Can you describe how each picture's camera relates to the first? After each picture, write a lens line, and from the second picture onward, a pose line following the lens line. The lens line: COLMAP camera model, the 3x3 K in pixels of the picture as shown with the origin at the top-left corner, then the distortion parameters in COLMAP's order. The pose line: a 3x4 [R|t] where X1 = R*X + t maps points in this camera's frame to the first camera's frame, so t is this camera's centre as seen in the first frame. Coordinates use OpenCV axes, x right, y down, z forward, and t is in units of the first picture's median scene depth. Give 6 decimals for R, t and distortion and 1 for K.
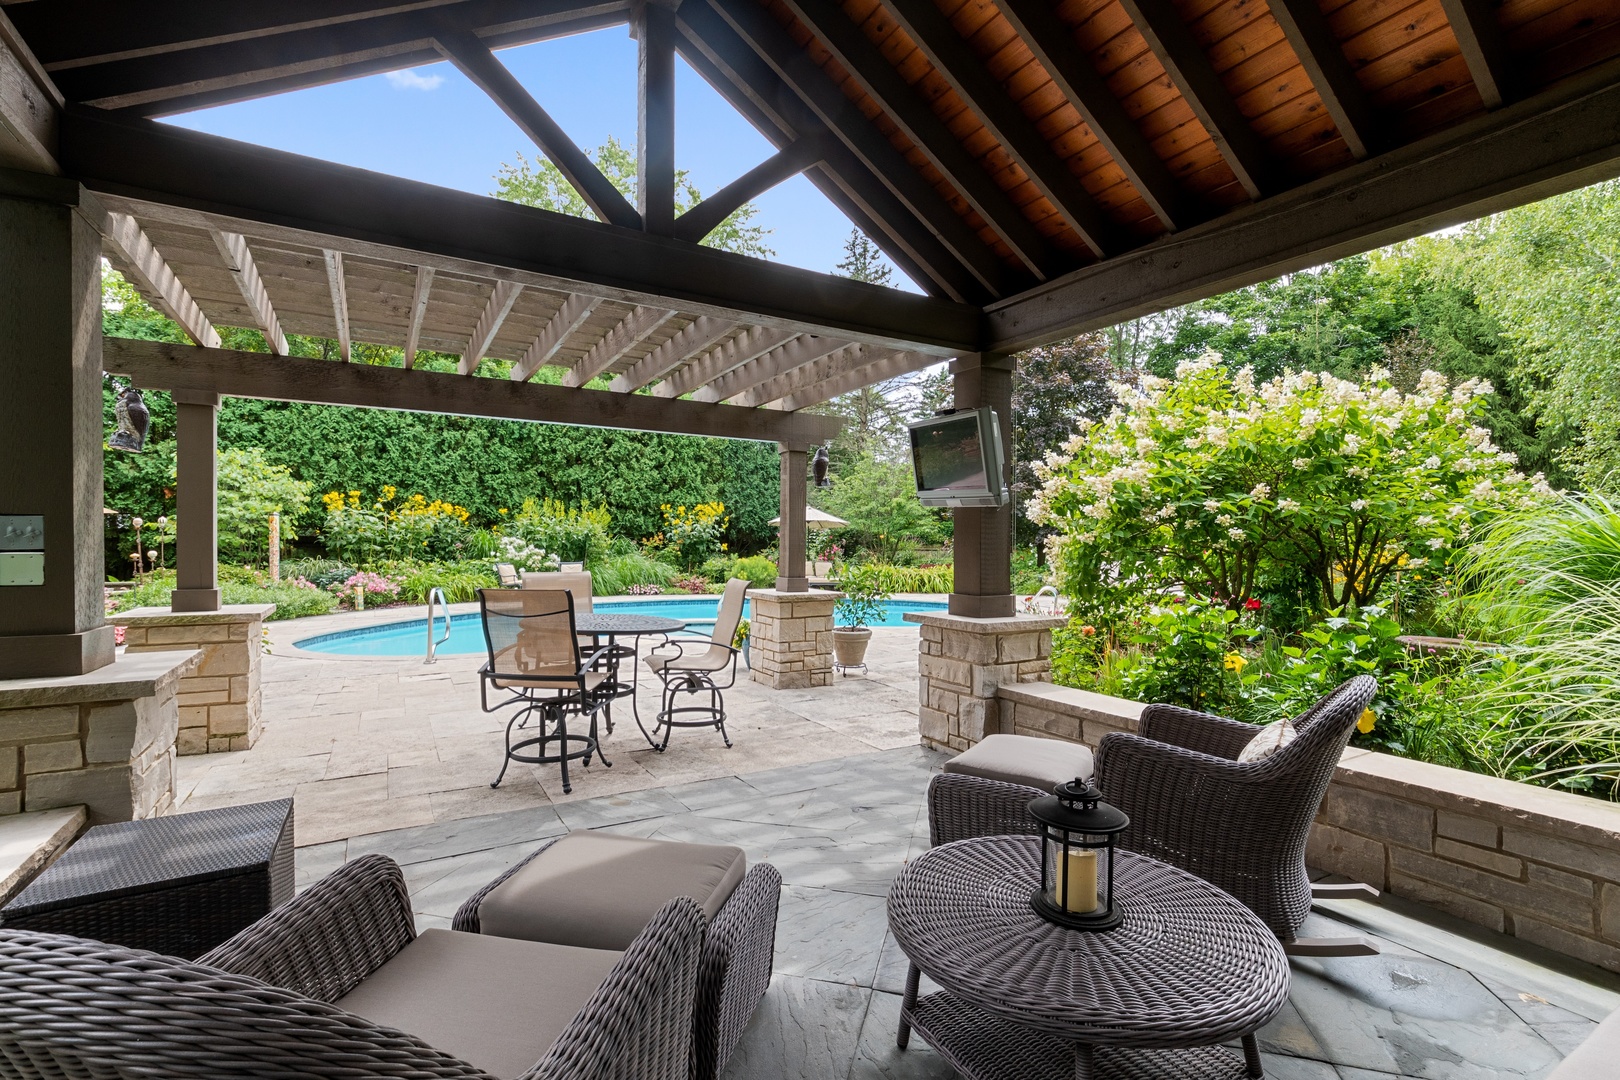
lens RADIAL K [[723.2, 0, 806.7], [0, 723.2, 545.0], [0, 0, 1]] dist [-0.001519, 0.000335]
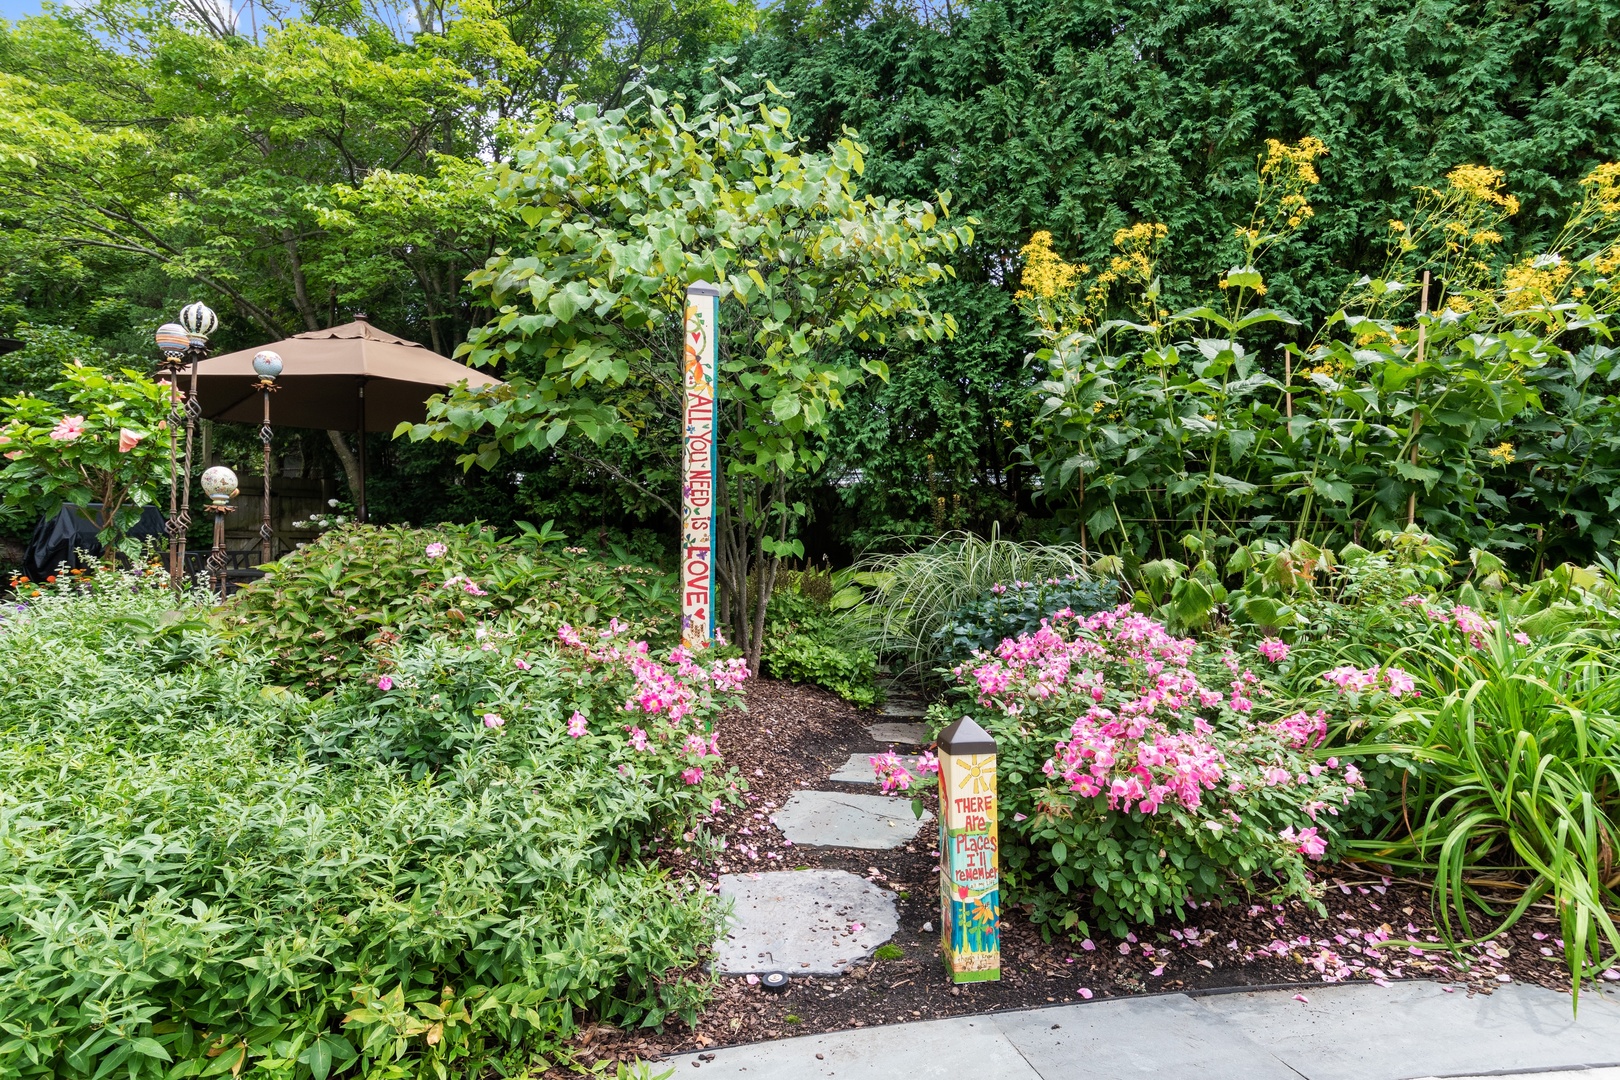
lens RADIAL K [[836.6, 0, 809.0], [0, 836.6, 545.2], [0, 0, 1]] dist [0.005146, 0.000798]
pose [[0.472630, 0.002897, -0.881256, -0.420527], [-0.009211, 0.999956, -0.001653, 0.021382], [0.881213, 0.008898, 0.472636, 0.743948]]
